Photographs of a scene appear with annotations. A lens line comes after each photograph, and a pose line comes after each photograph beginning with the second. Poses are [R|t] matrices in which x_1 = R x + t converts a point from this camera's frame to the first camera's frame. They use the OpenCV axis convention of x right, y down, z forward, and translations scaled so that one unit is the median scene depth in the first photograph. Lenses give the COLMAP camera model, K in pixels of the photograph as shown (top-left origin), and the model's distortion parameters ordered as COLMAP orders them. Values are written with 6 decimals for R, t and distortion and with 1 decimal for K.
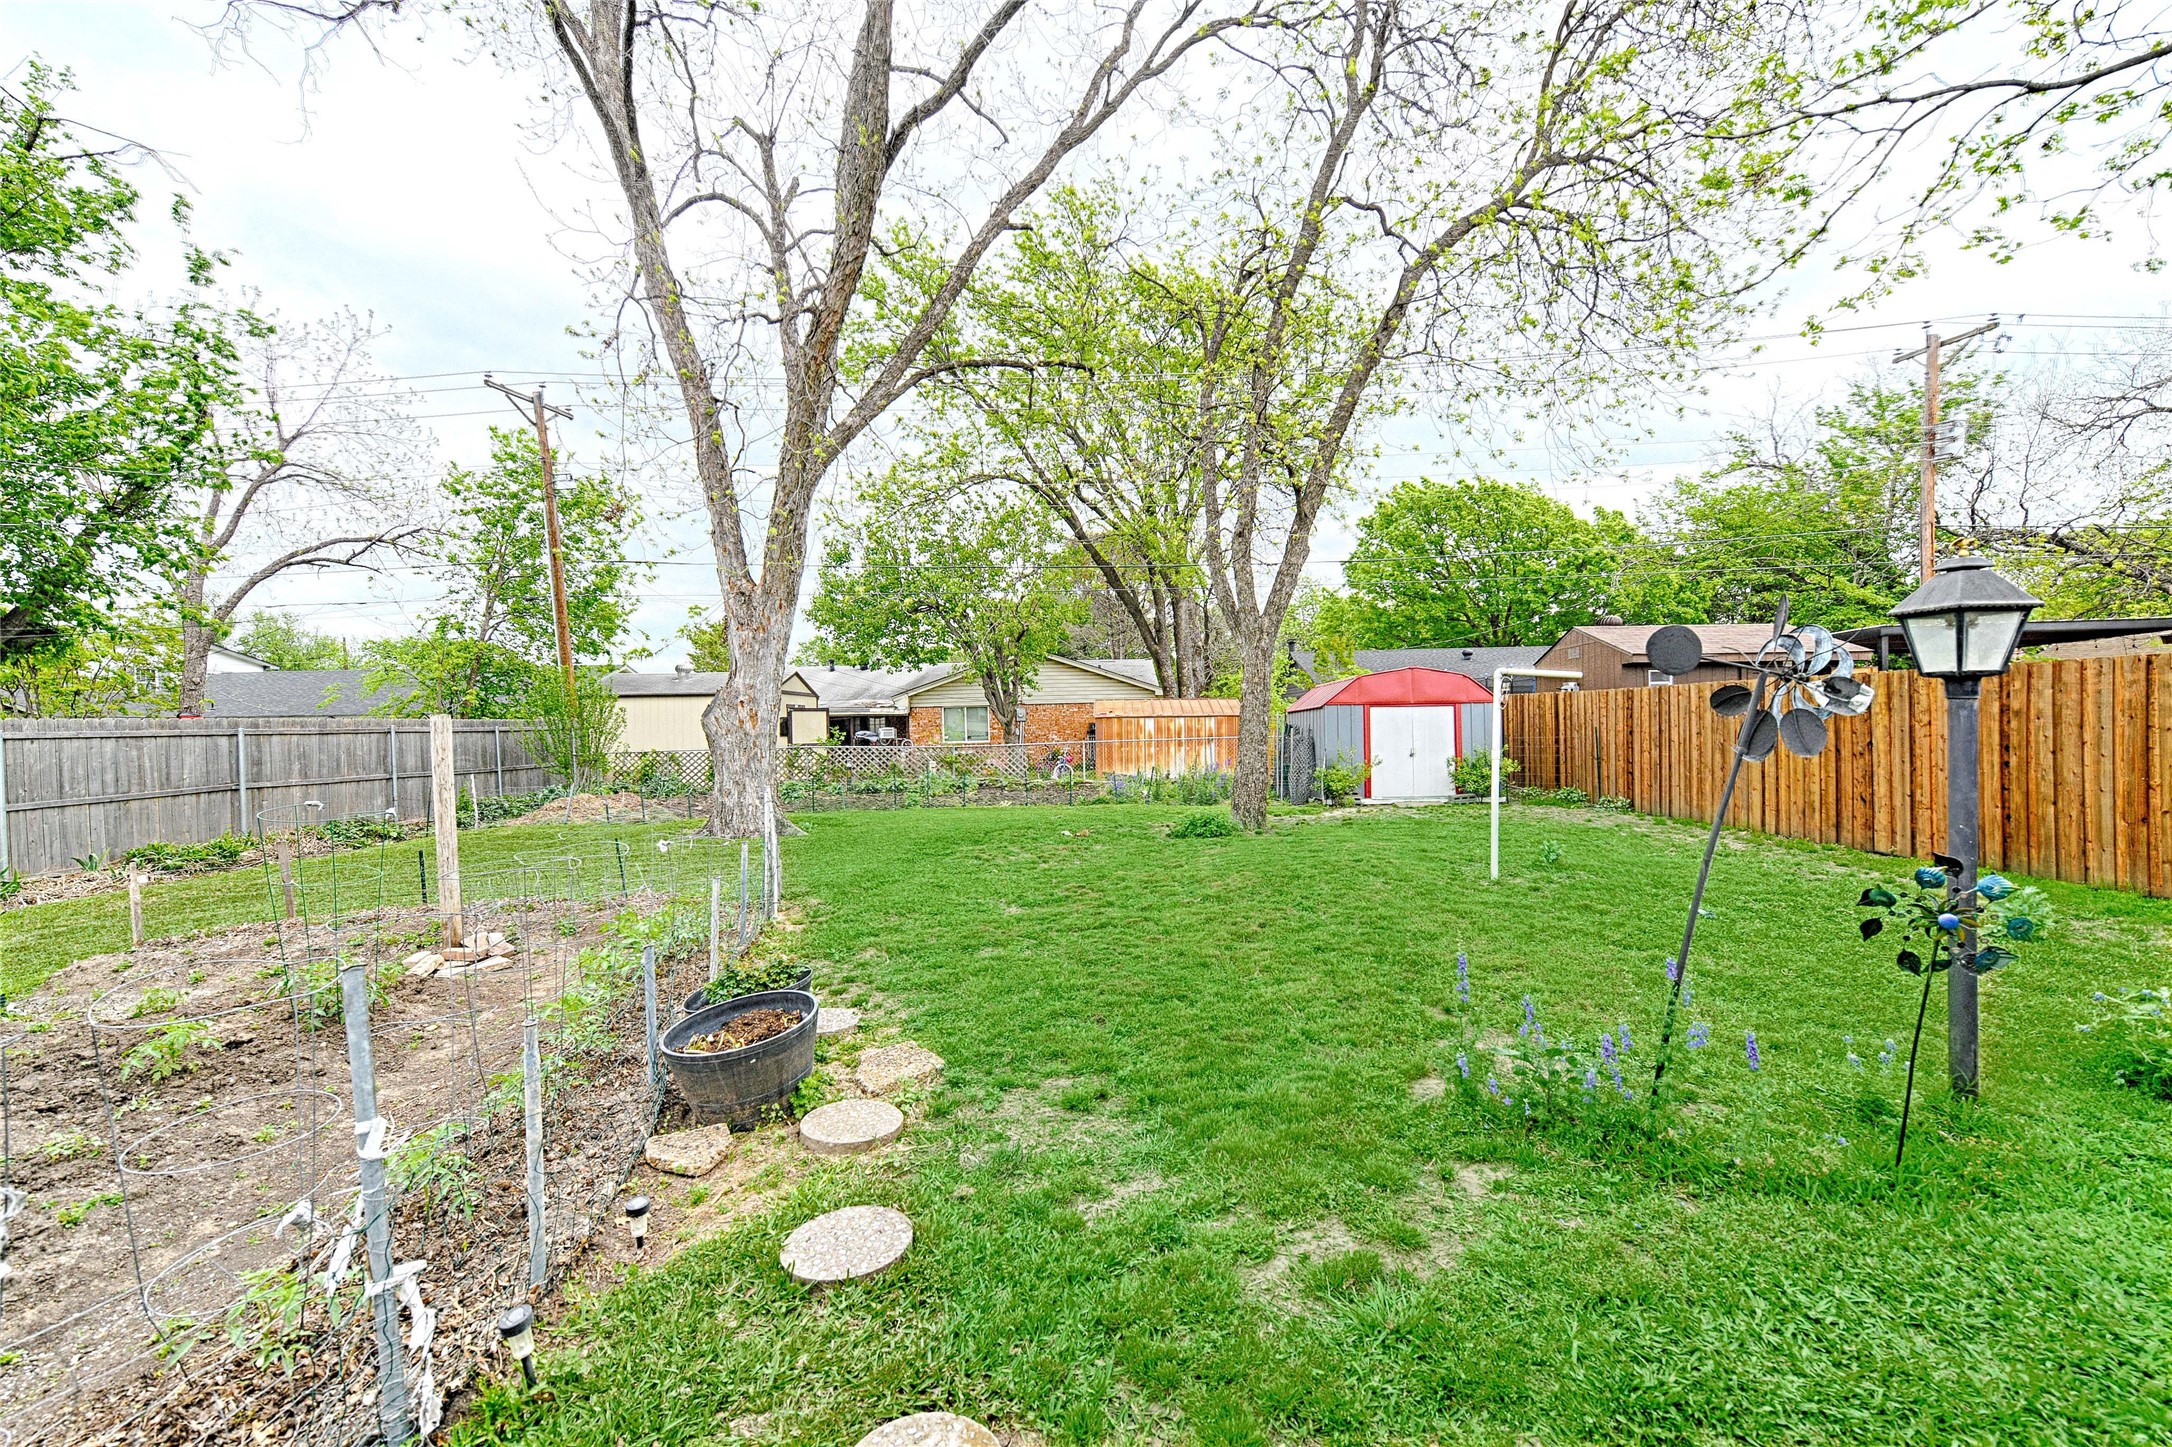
lens RADIAL K [[911.8, 0, 1101.9], [0, 911.8, 727.8], [0, 0, 1]] dist [0.005048, 0.000281]
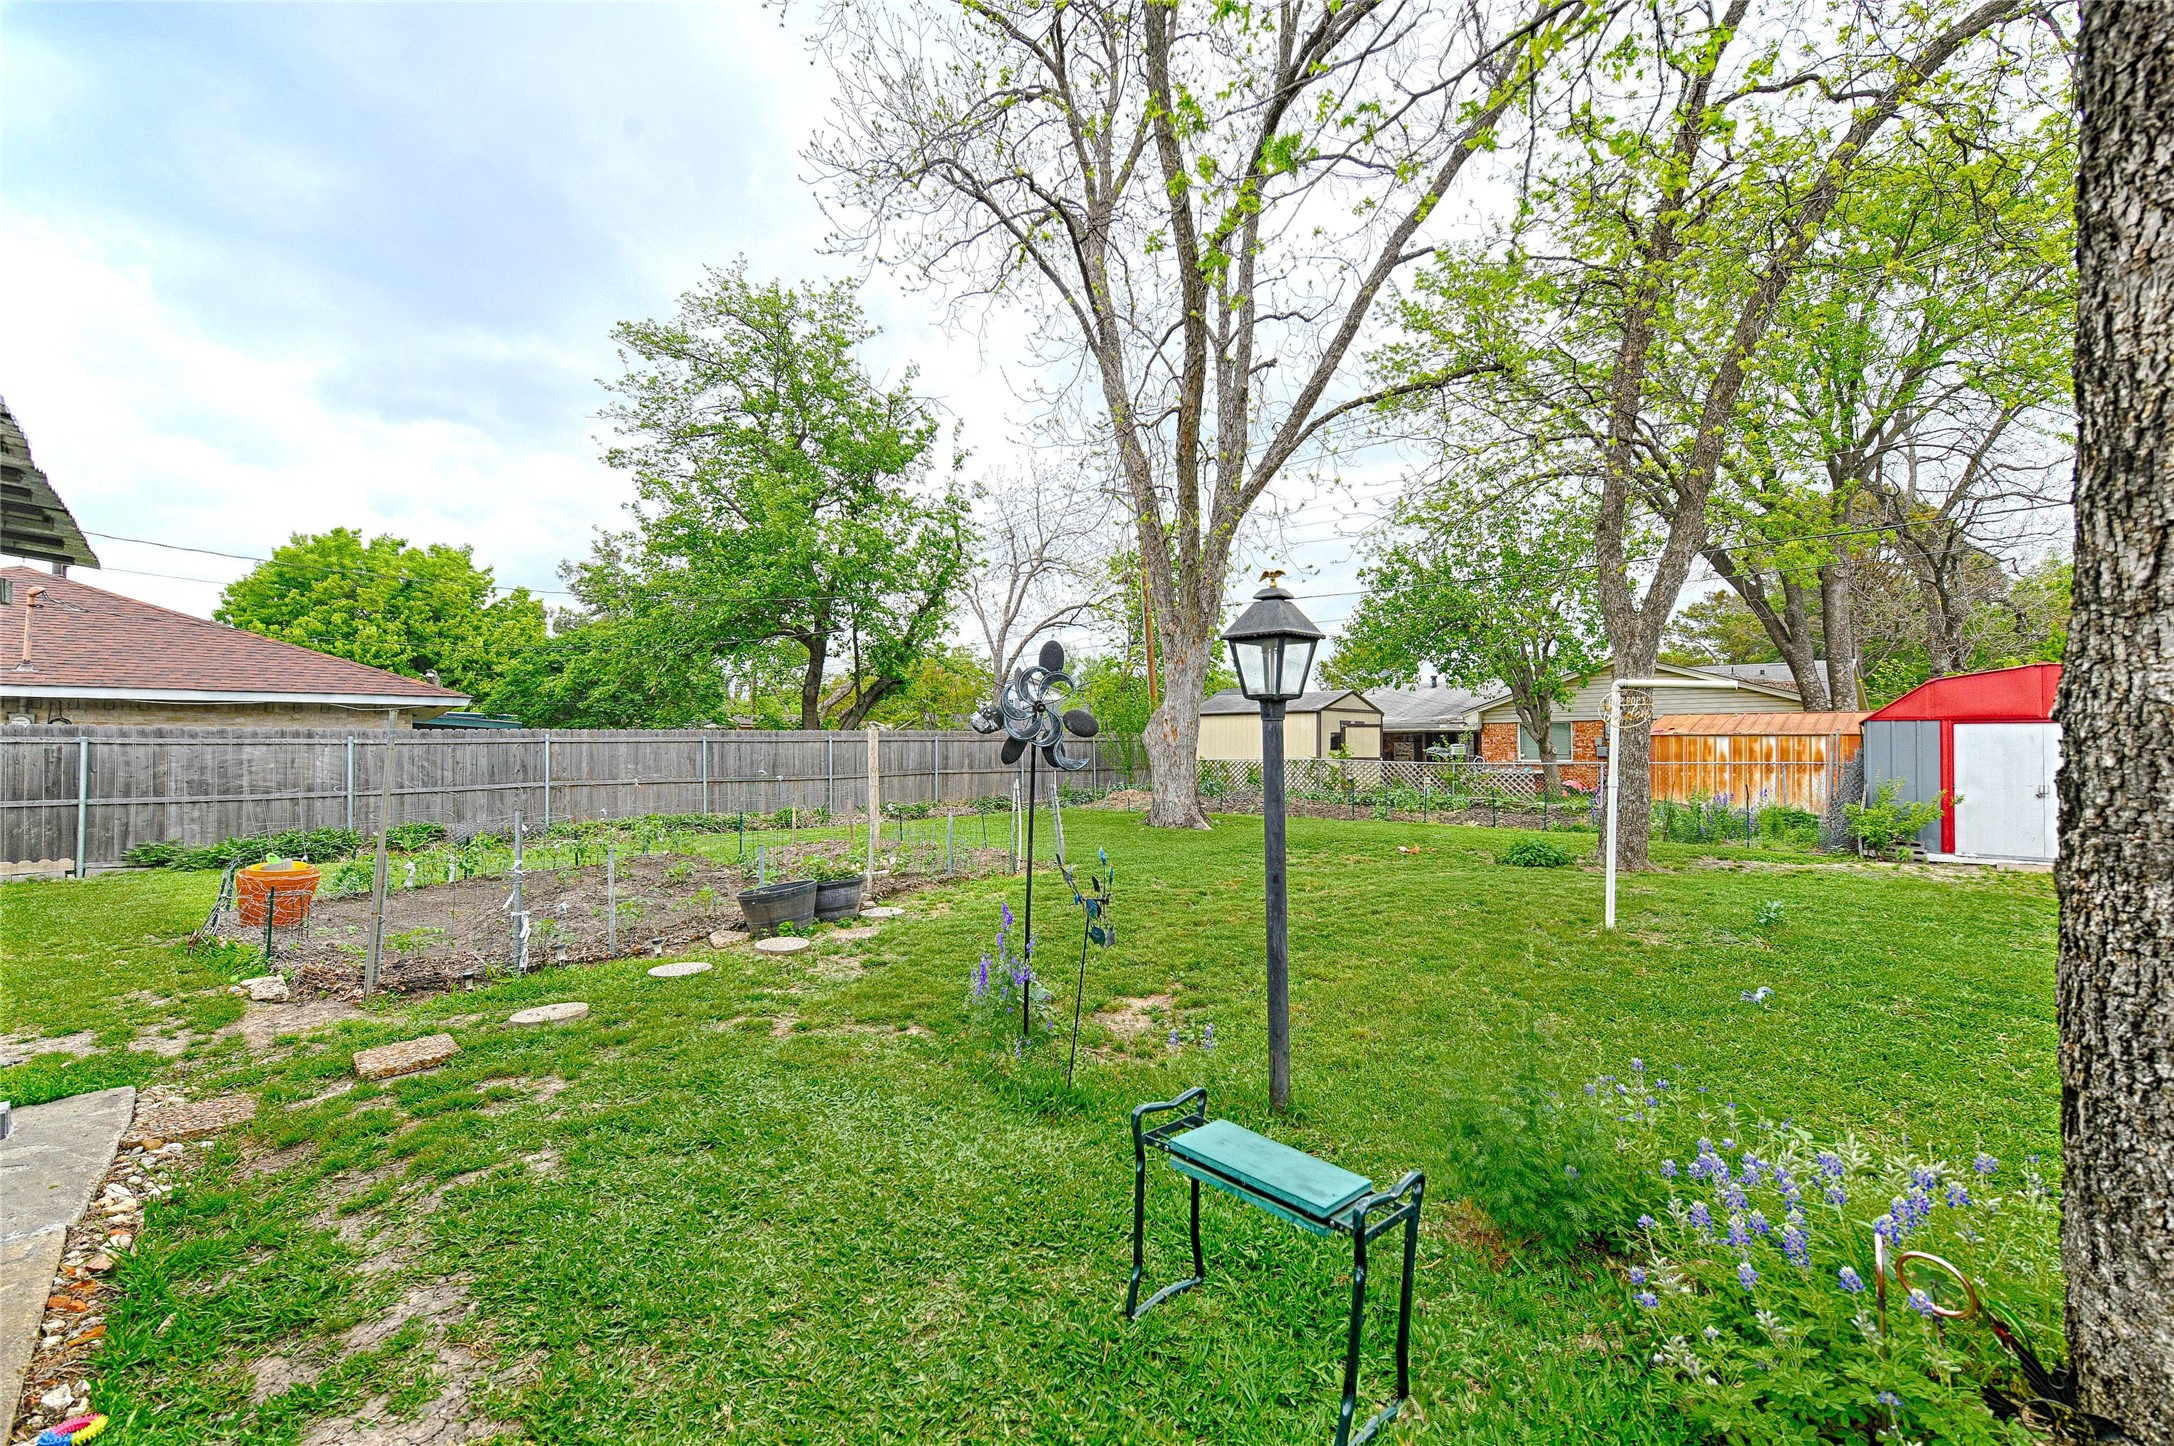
lens RADIAL K [[899.3, 0, 1070.5], [0, 899.3, 725.8], [0, 0, 1]] dist [0.005008, 0.000310]
pose [[0.695331, 0.001462, -0.718689, 0.217025], [-0.015208, 0.999804, -0.012680, -0.001201], [0.718529, 0.019746, 0.695217, 0.017109]]
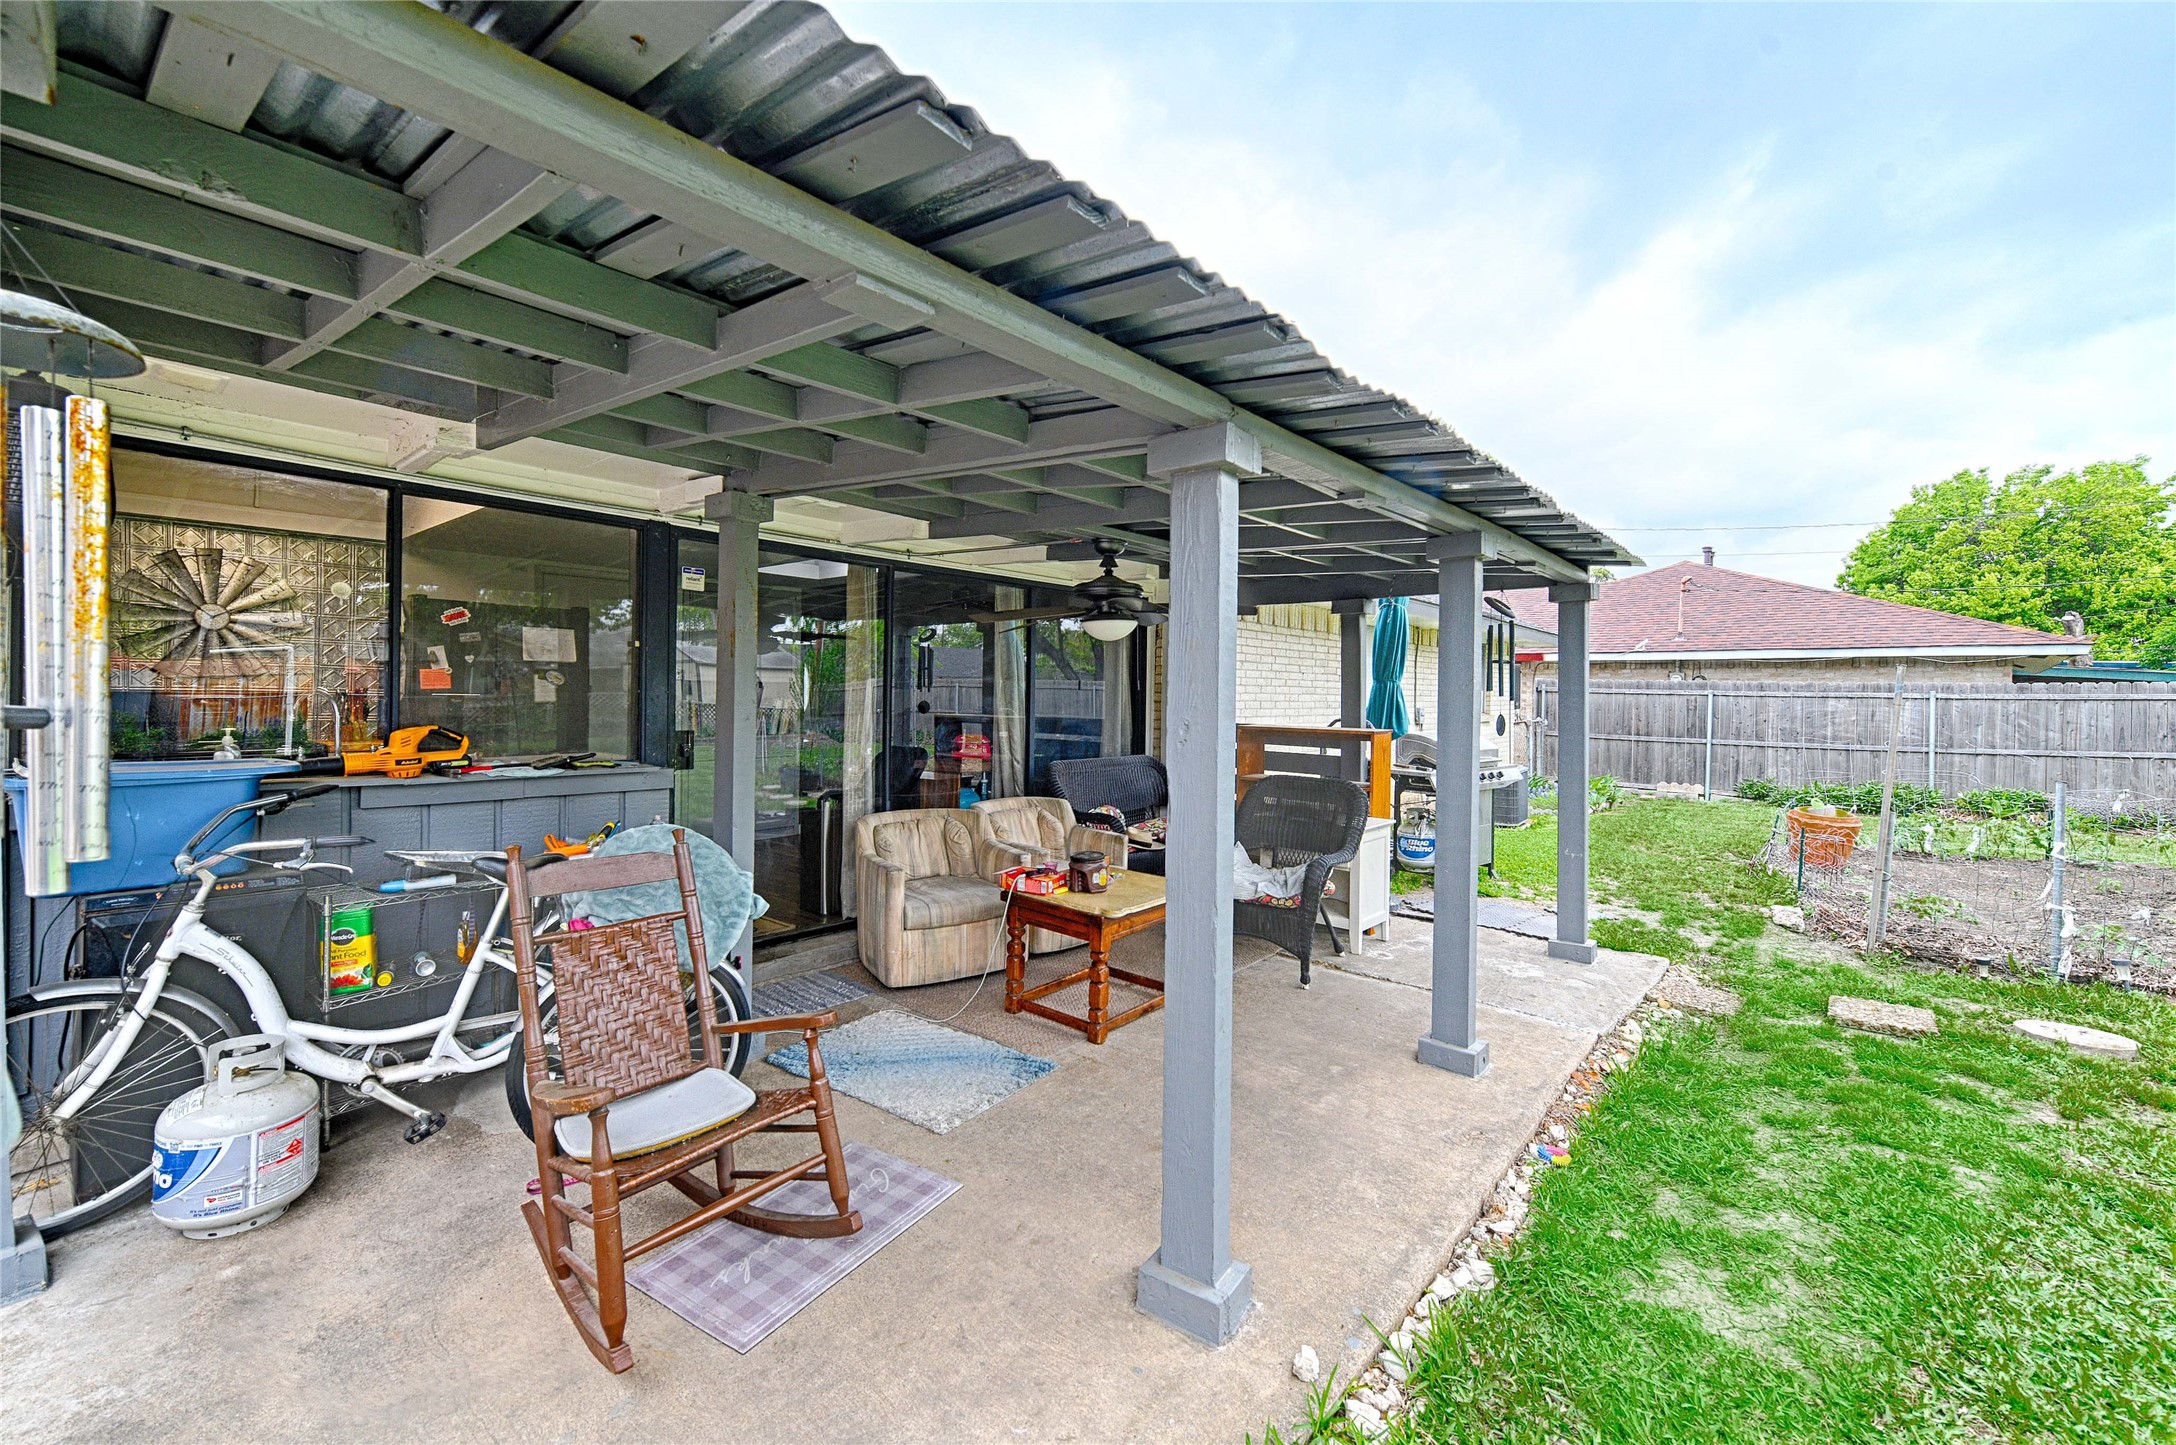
lens RADIAL K [[864.6, 0, 1086.5], [0, 864.6, 677.1], [0, 0, 1]] dist [0.001279, 0.000089]
pose [[-0.647686, -0.001167, -0.761906, 0.226937], [-0.006259, 0.999973, 0.003789, -0.002020], [0.761881, 0.007223, -0.647676, 0.039947]]
